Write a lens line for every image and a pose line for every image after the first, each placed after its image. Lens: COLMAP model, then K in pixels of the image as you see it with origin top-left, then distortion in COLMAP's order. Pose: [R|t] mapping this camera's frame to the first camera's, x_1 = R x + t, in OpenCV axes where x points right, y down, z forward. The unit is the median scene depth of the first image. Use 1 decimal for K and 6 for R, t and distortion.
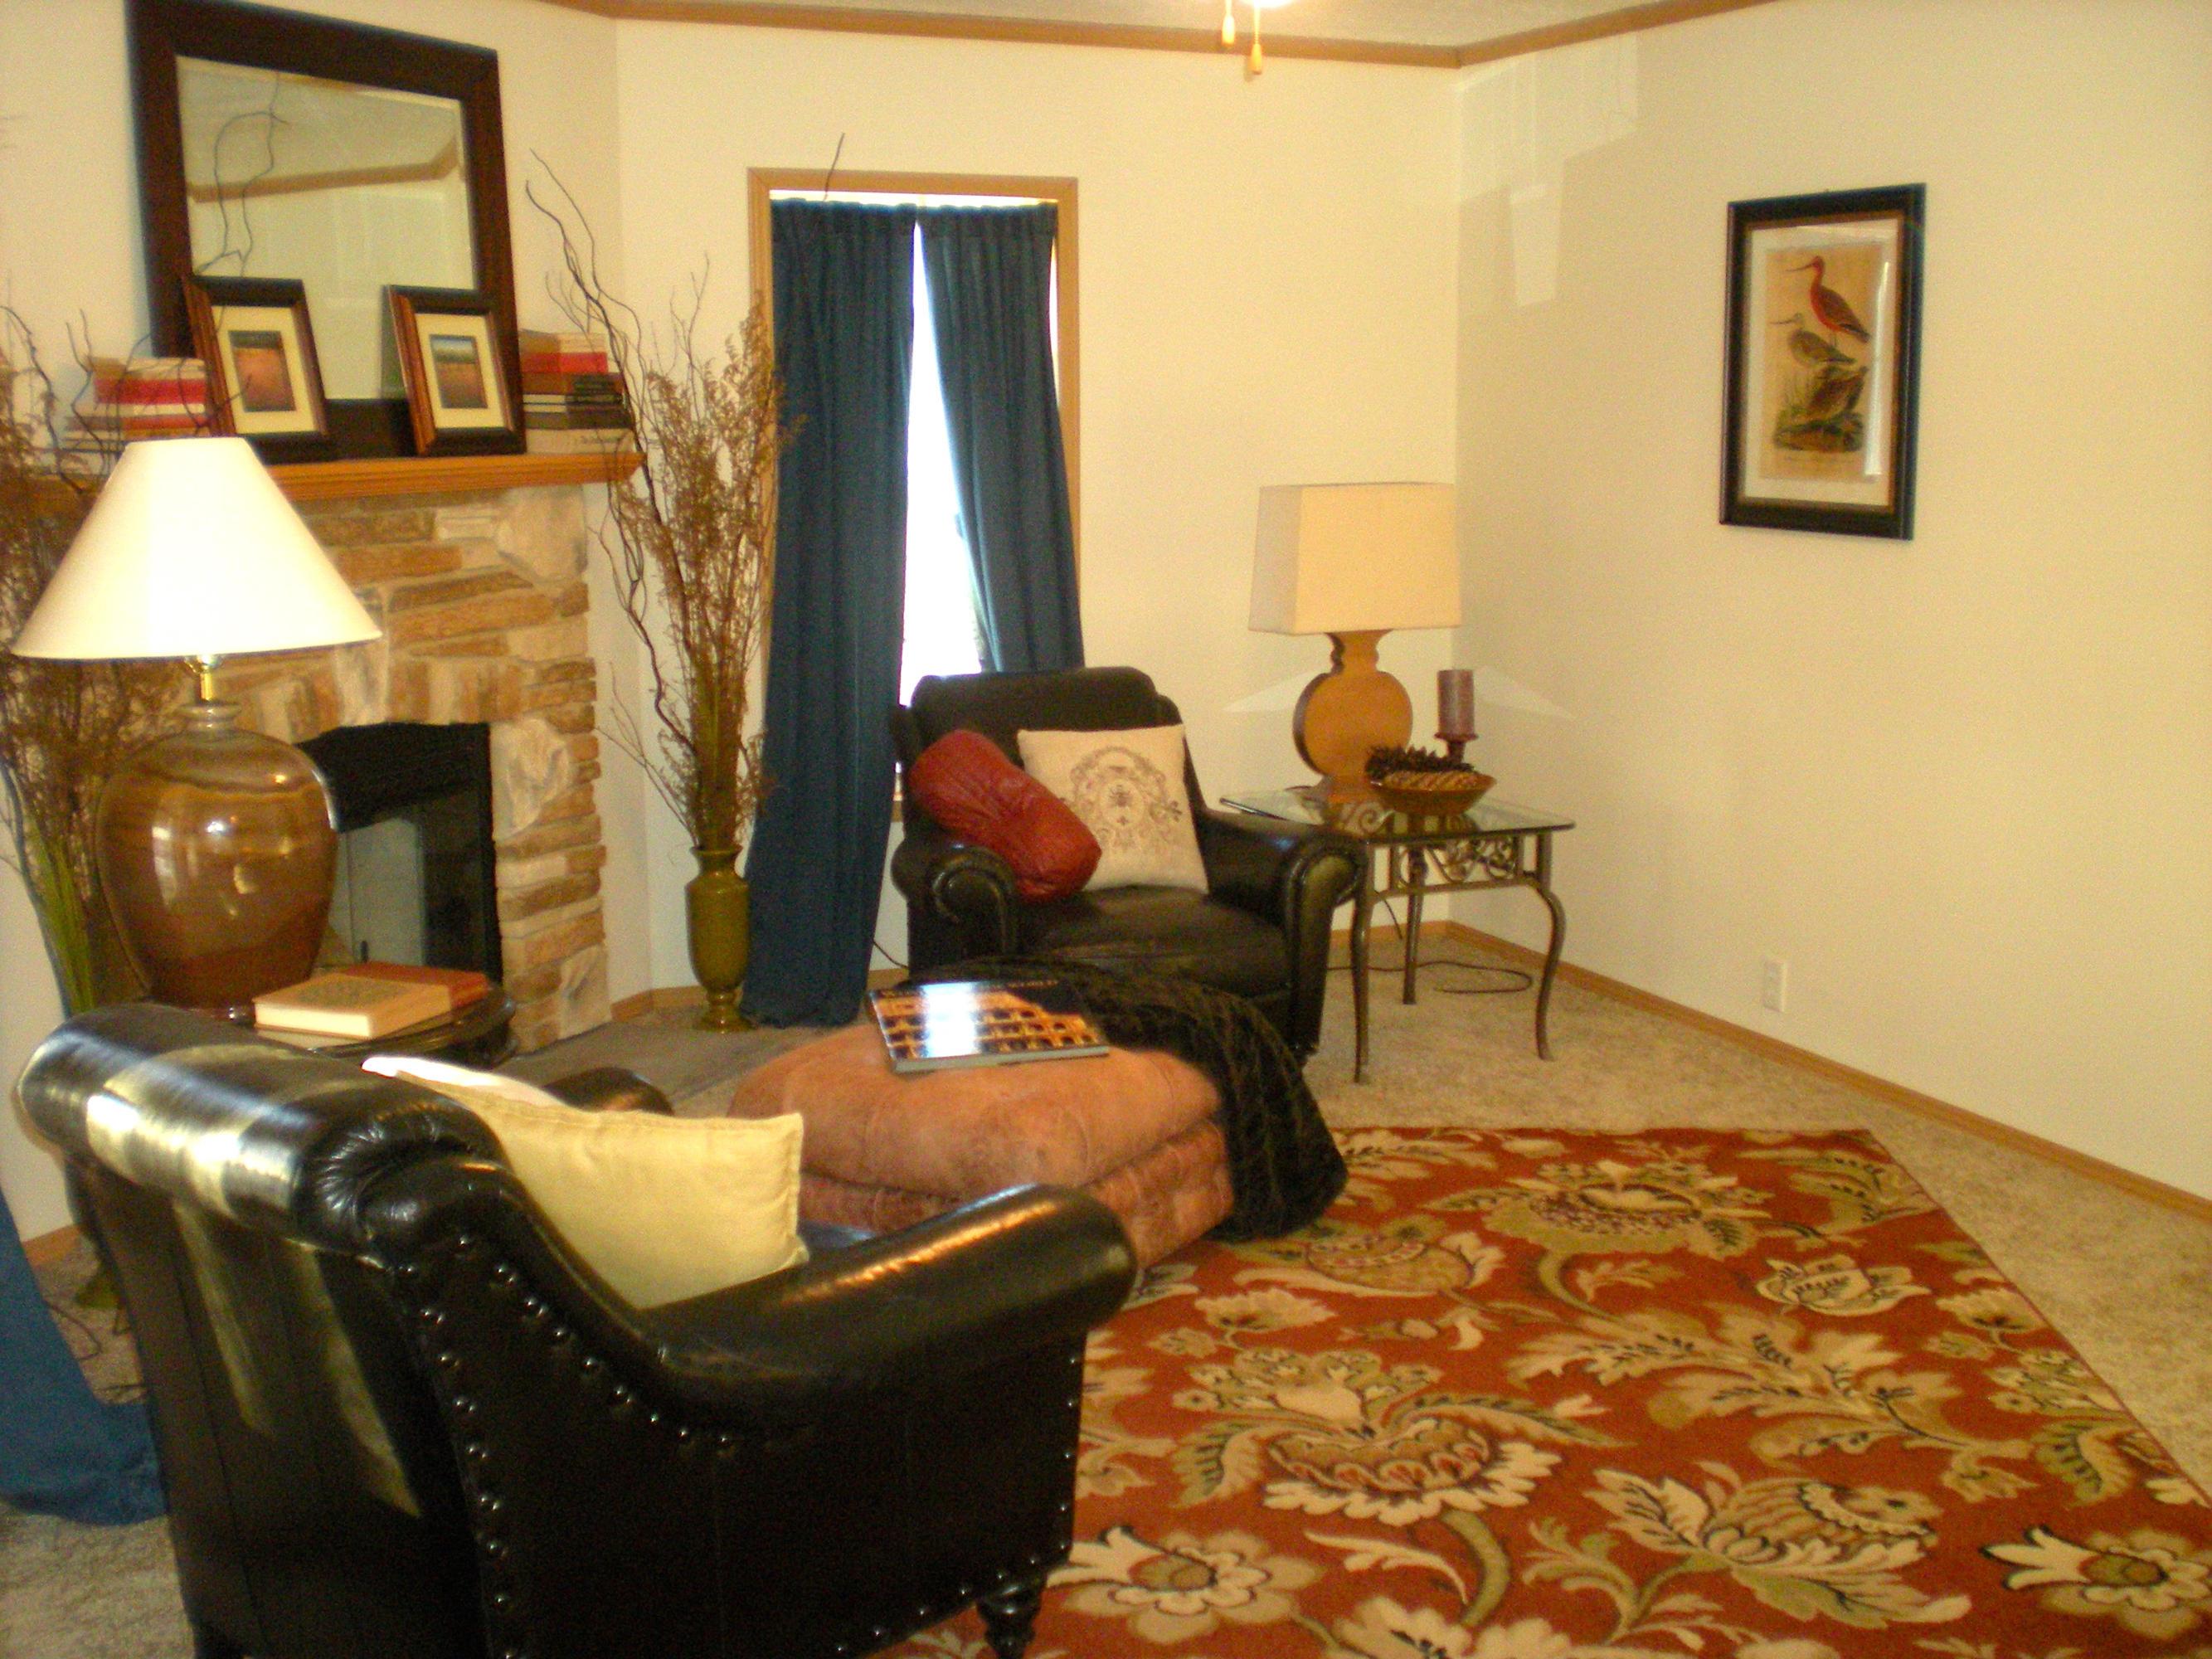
lens RADIAL K [[2466.1, 0, 1090.4], [0, 2466.1, 941.0], [0, 0, 1]] dist [-0.053074, -0.262559]
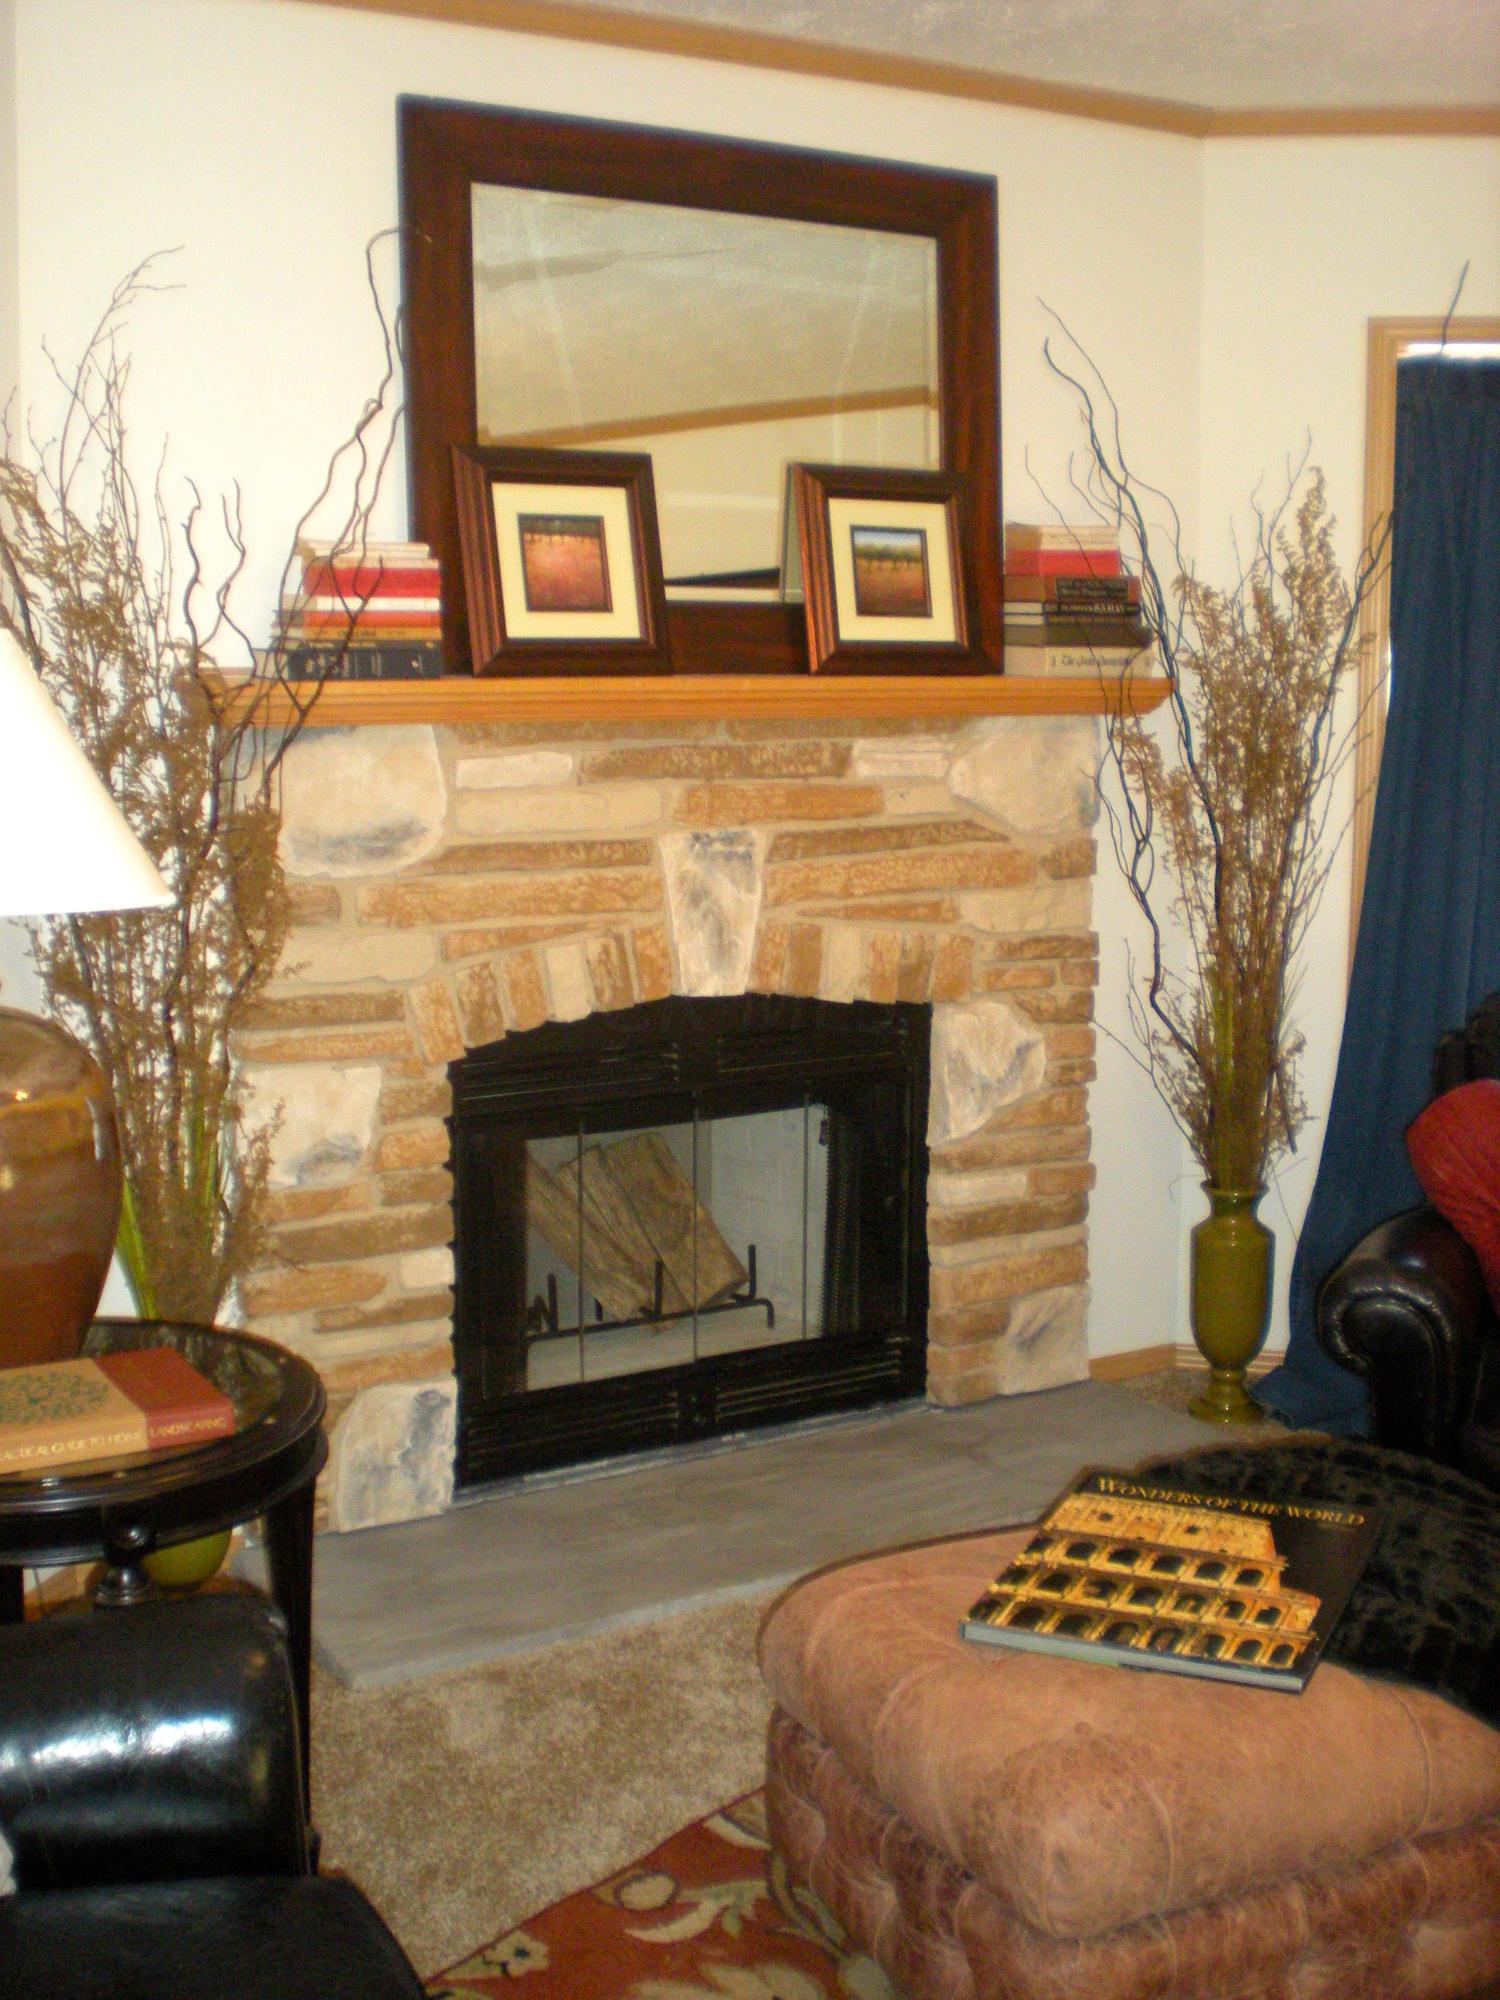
lens RADIAL K [[2256.8, 0, 752.7], [0, 2256.8, 1037.9], [0, 0, 1]] dist [-0.044931, -0.255585]
pose [[0.804897, 0.105688, -0.583927, 0.151816], [-0.131617, 0.991299, -0.002003, -0.070130], [0.578634, 0.078466, 0.811804, 0.367901]]
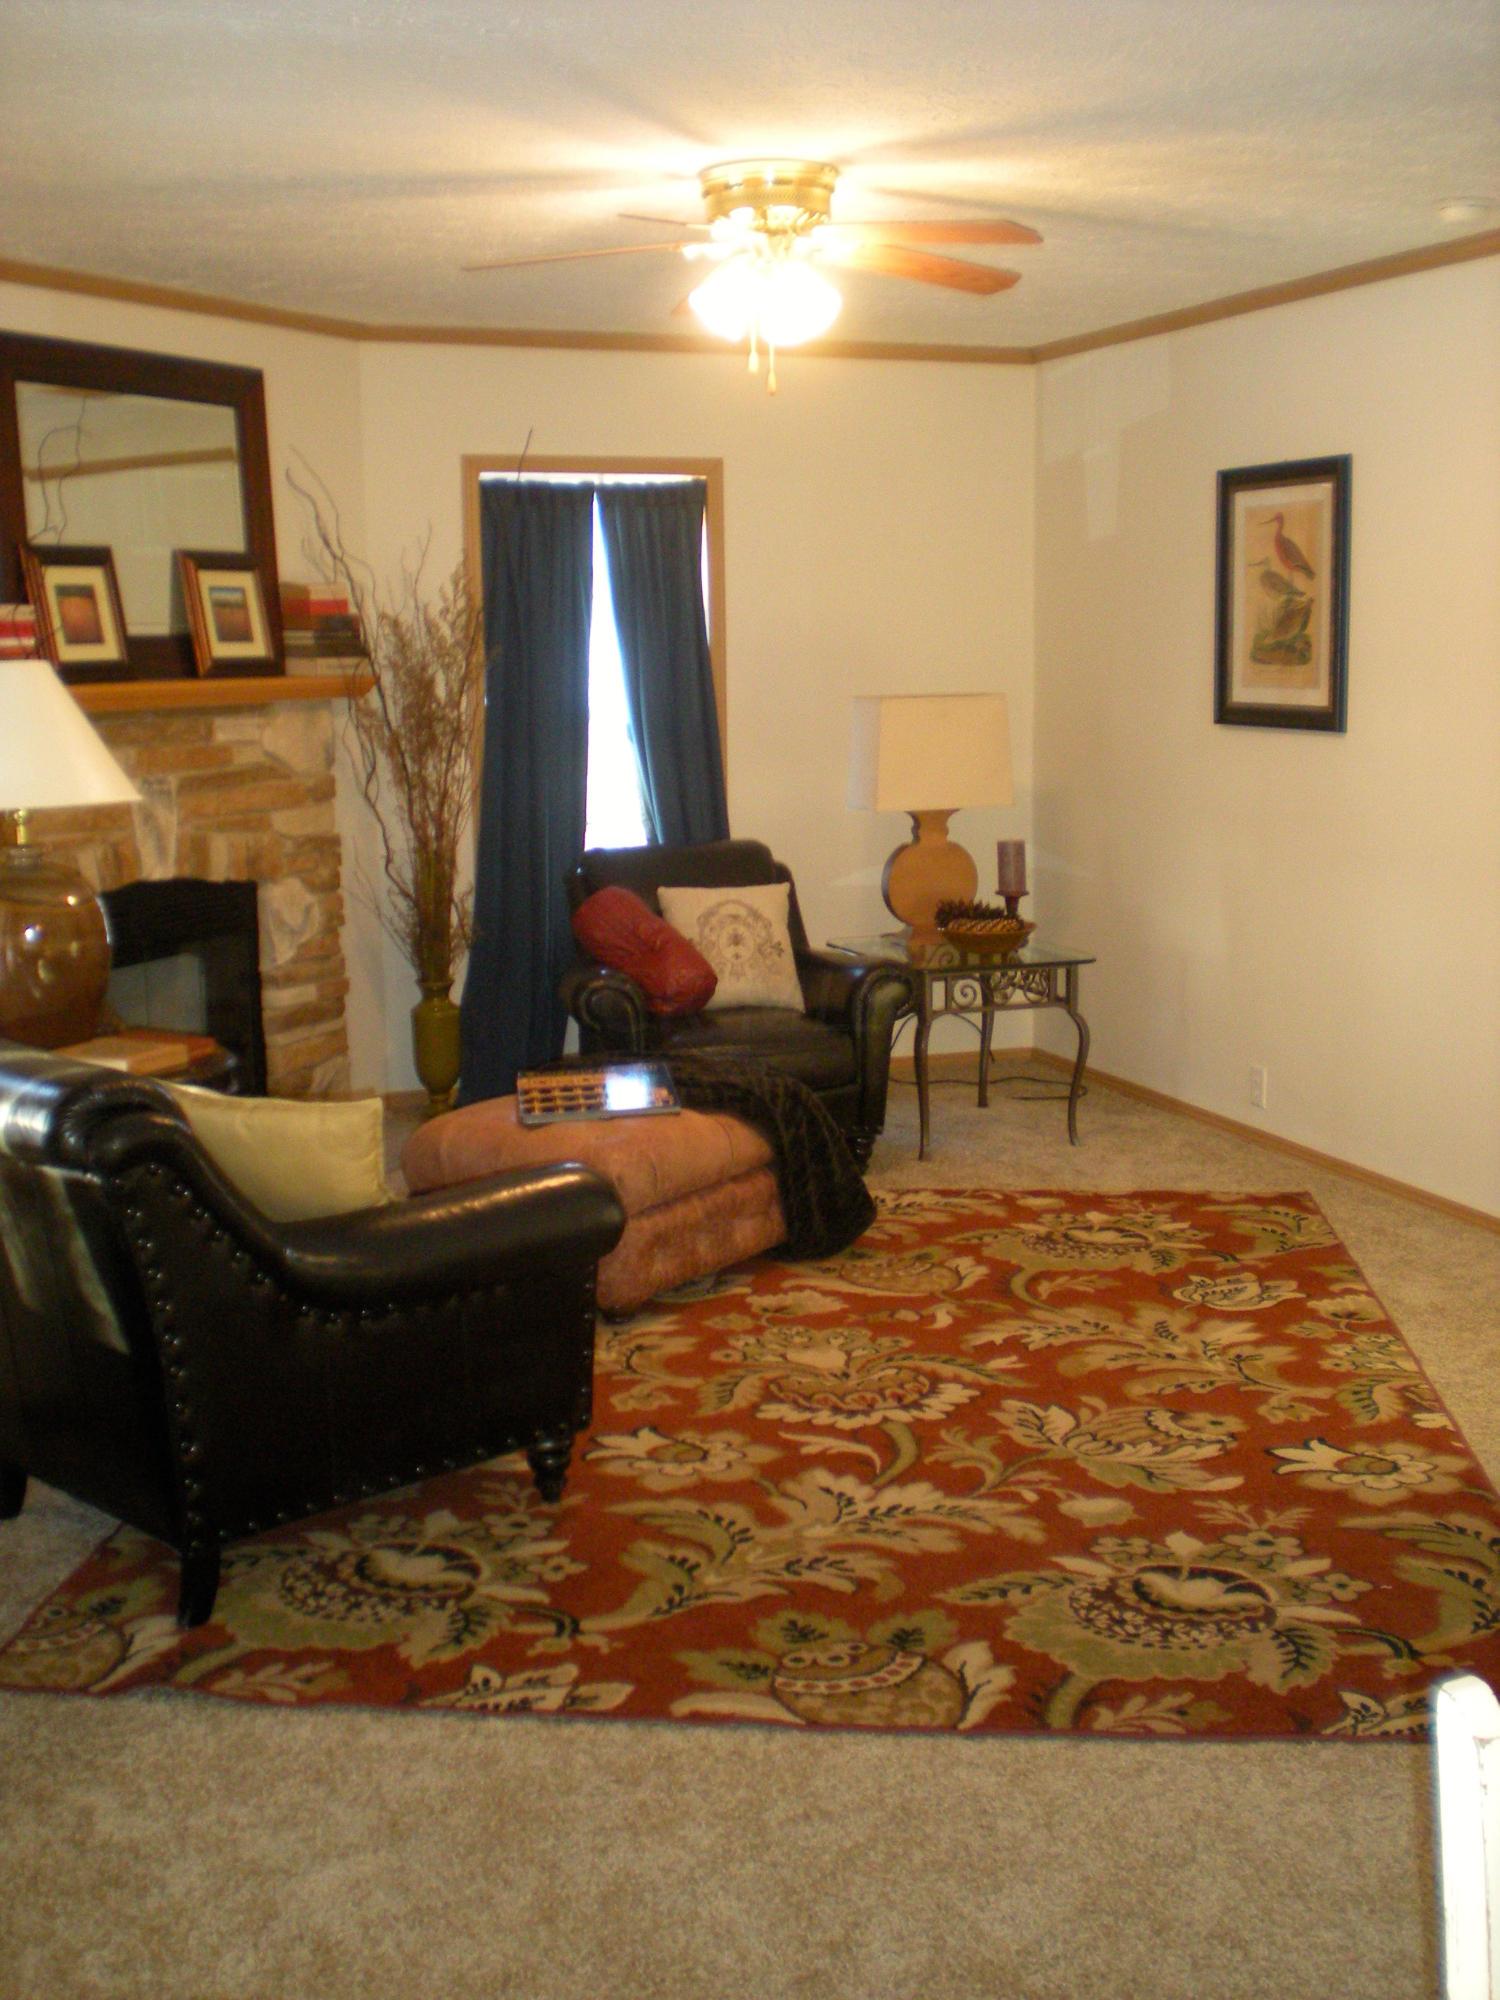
lens RADIAL K [[2256.8, 0, 752.7], [0, 2256.8, 1037.9], [0, 0, 1]] dist [-0.044931, -0.255585]
pose [[0.998324, 0.001221, -0.057857, 0.090757], [-0.003505, 0.999218, -0.039382, 0.041369], [0.057764, 0.039519, 0.997548, -0.180271]]
